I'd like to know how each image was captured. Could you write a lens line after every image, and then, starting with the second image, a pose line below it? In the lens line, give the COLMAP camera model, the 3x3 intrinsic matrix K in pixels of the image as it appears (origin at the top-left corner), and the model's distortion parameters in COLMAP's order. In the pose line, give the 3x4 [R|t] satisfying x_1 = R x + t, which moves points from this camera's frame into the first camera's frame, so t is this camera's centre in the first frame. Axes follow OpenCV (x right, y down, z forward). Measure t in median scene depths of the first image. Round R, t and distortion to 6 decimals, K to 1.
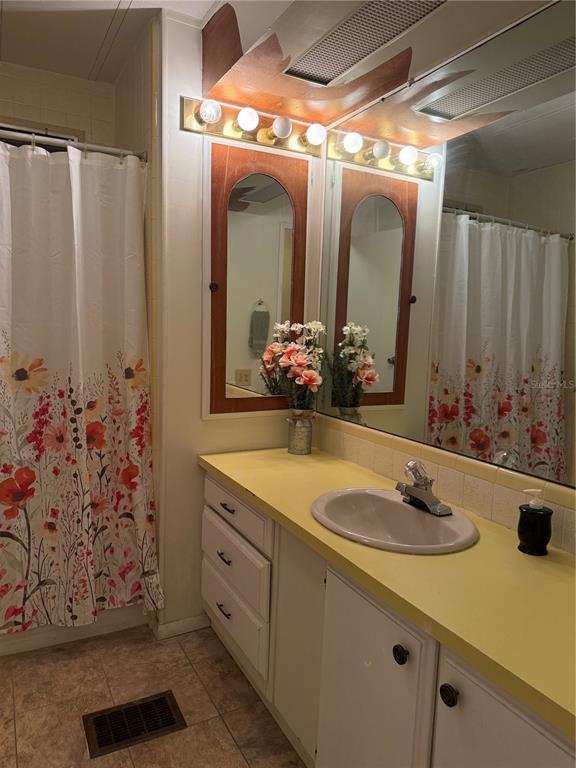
lens RADIAL K [[543.6, 0, 287.9], [0, 543.6, 383.3], [0, 0, 1]] dist [0.028063, -0.017810]
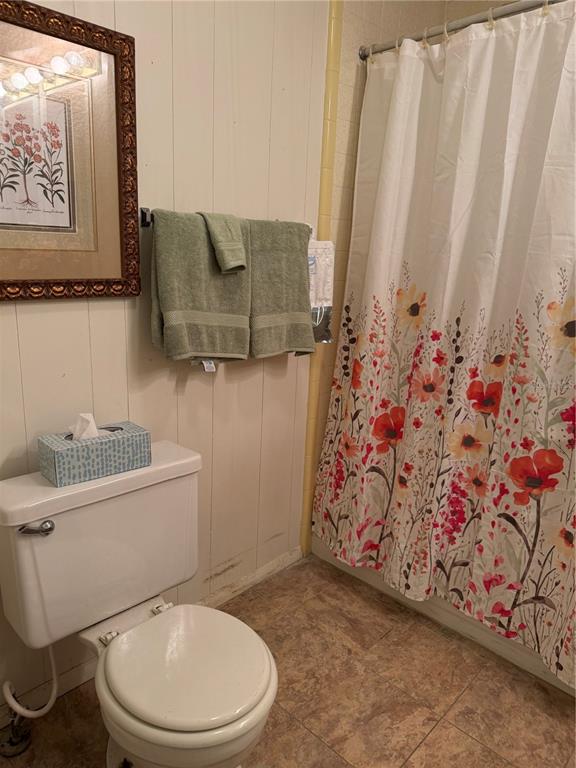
lens RADIAL K [[543.6, 0, 287.4], [0, 543.6, 390.6], [0, 0, 1]] dist [0.028063, -0.017810]
pose [[0.321747, 0.224768, -0.919760, 0.087538], [-0.130813, 0.972651, 0.191933, -0.026306], [0.937745, 0.058563, 0.342350, 0.388490]]
